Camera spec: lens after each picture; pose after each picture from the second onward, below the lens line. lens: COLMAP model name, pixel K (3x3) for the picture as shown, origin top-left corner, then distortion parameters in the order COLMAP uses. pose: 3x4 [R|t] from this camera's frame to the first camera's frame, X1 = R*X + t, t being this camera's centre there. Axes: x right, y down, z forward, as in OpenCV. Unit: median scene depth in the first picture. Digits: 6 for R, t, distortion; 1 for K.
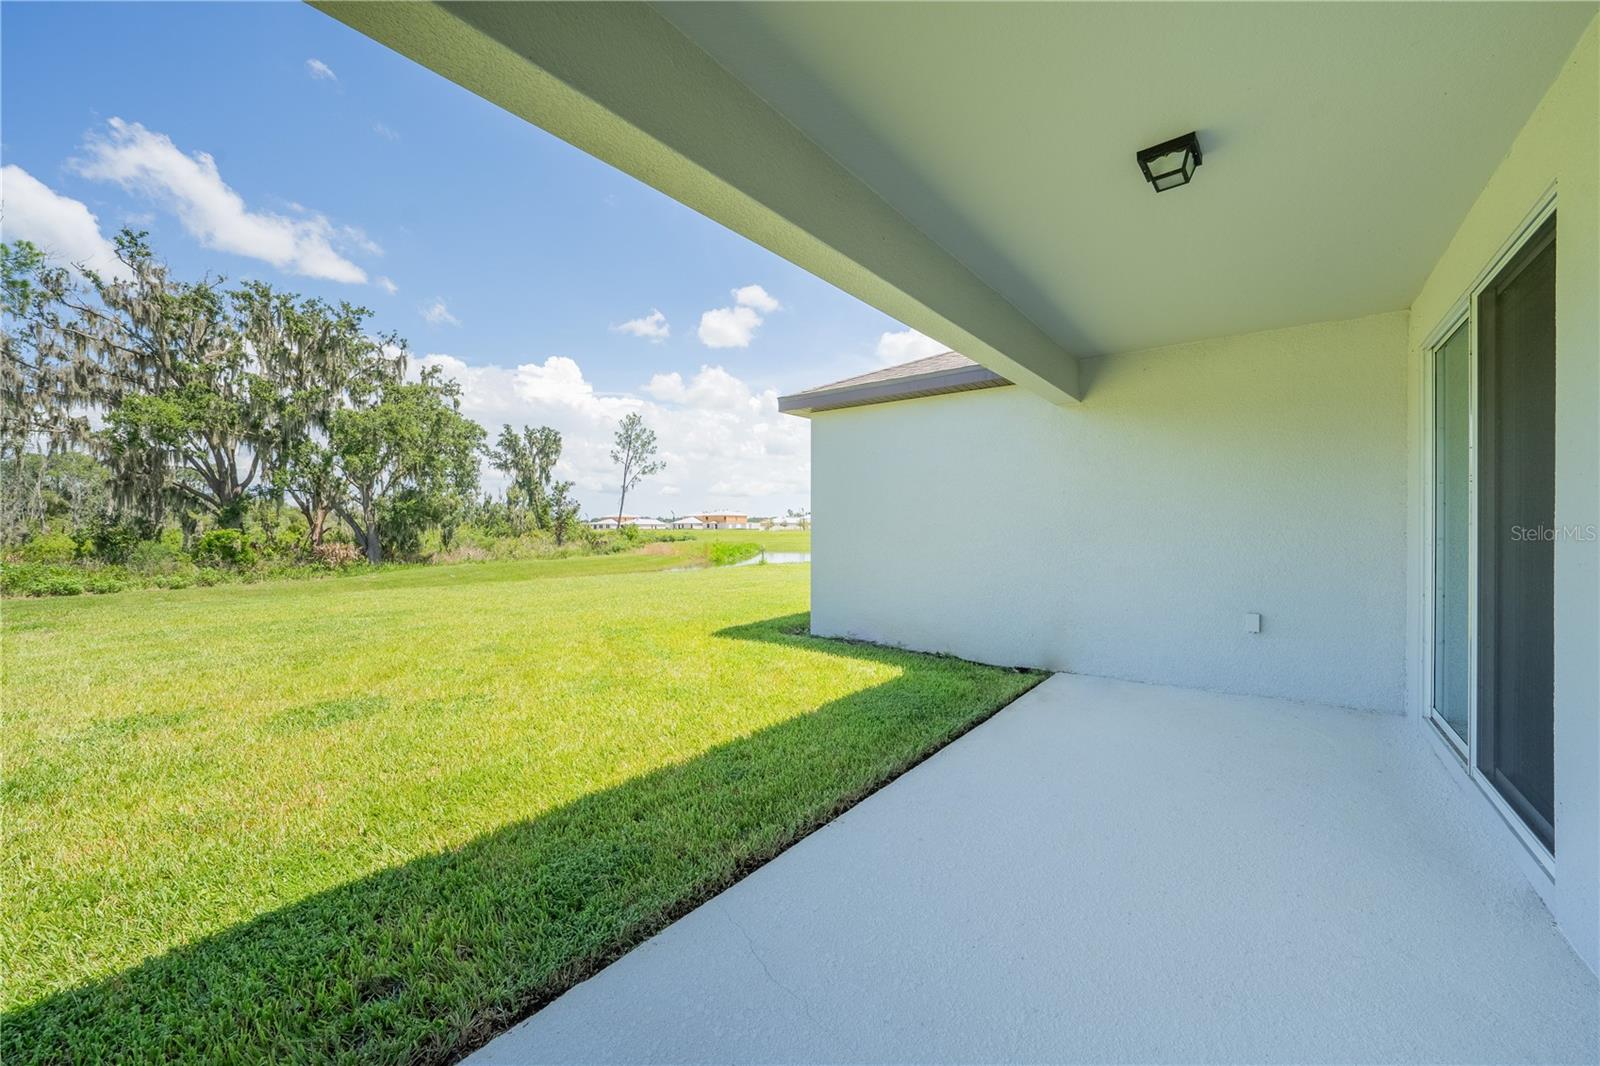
lens RADIAL K [[595.2, 0, 797.2], [0, 595.2, 530.6], [0, 0, 1]] dist [-0.009122, 0.000173]
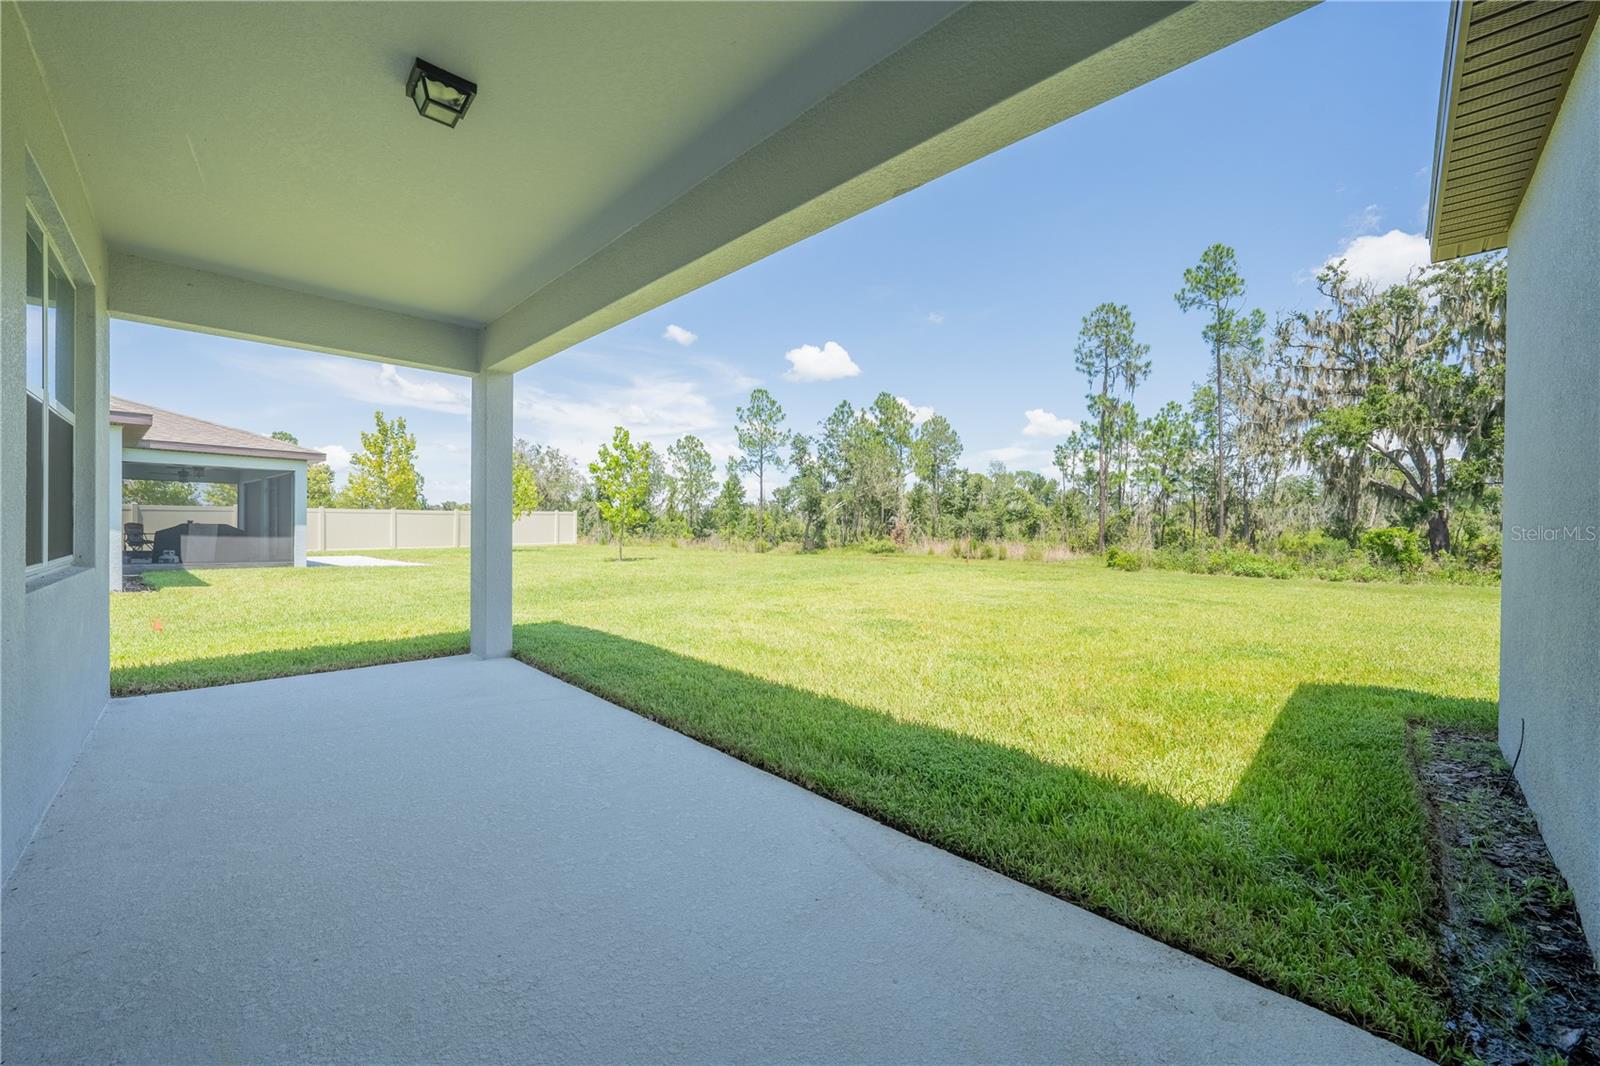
lens RADIAL K [[595.2, 0, 810.4], [0, 595.2, 529.6], [0, 0, 1]] dist [-0.009122, 0.000173]
pose [[-0.101905, 0.005731, -0.994778, 0.104158], [-0.009882, 0.999928, 0.006773, 0.004189], [0.994745, 0.010521, -0.101841, 0.115535]]
